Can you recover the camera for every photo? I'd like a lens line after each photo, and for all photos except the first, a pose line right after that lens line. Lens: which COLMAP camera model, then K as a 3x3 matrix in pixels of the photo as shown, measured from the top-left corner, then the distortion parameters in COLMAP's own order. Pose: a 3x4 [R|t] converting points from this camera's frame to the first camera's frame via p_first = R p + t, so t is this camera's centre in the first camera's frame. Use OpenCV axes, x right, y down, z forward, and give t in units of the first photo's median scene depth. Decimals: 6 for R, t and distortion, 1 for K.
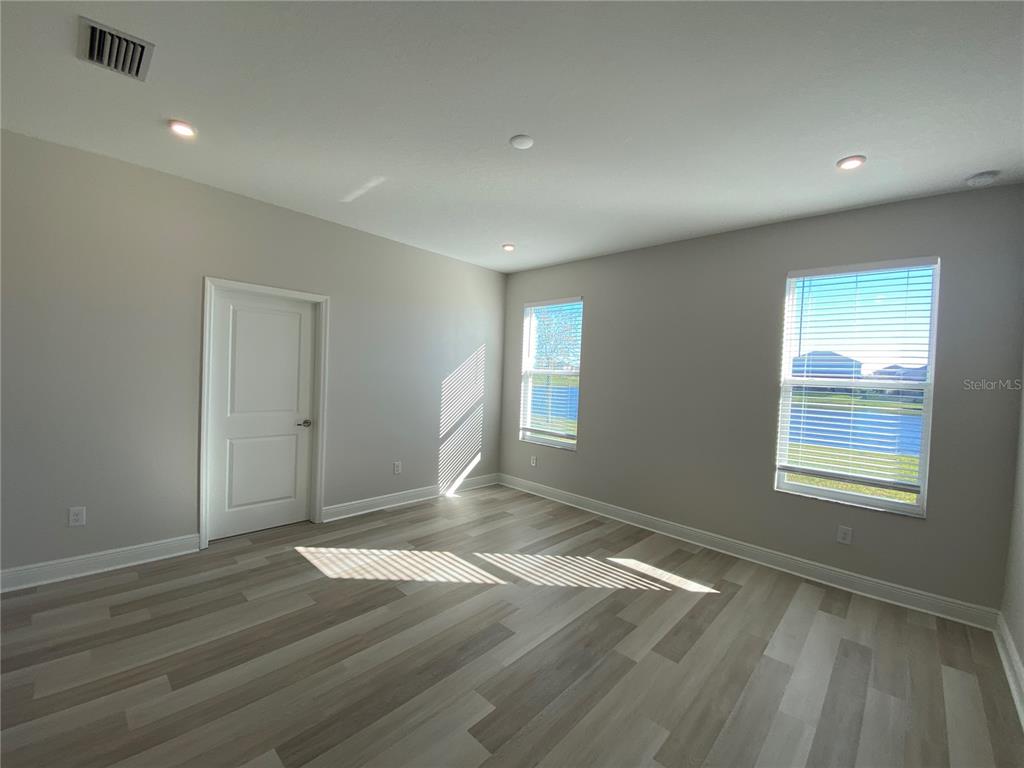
lens RADIAL K [[415.6, 0, 510.5], [0, 415.6, 381.1], [0, 0, 1]] dist [0.043035, -0.026291]
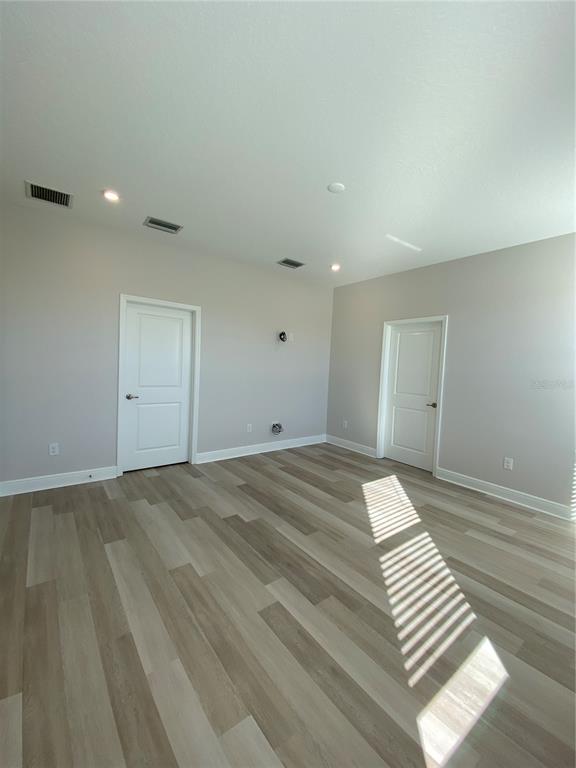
lens RADIAL K [[311.7, 0, 289.2], [0, 311.7, 381.6], [0, 0, 1]] dist [0.043035, -0.026291]
pose [[-0.146992, 0.002713, -0.989134, 0.822433], [-0.071470, 0.997353, 0.013357, 0.048871], [0.986552, 0.072657, -0.146409, 0.807354]]
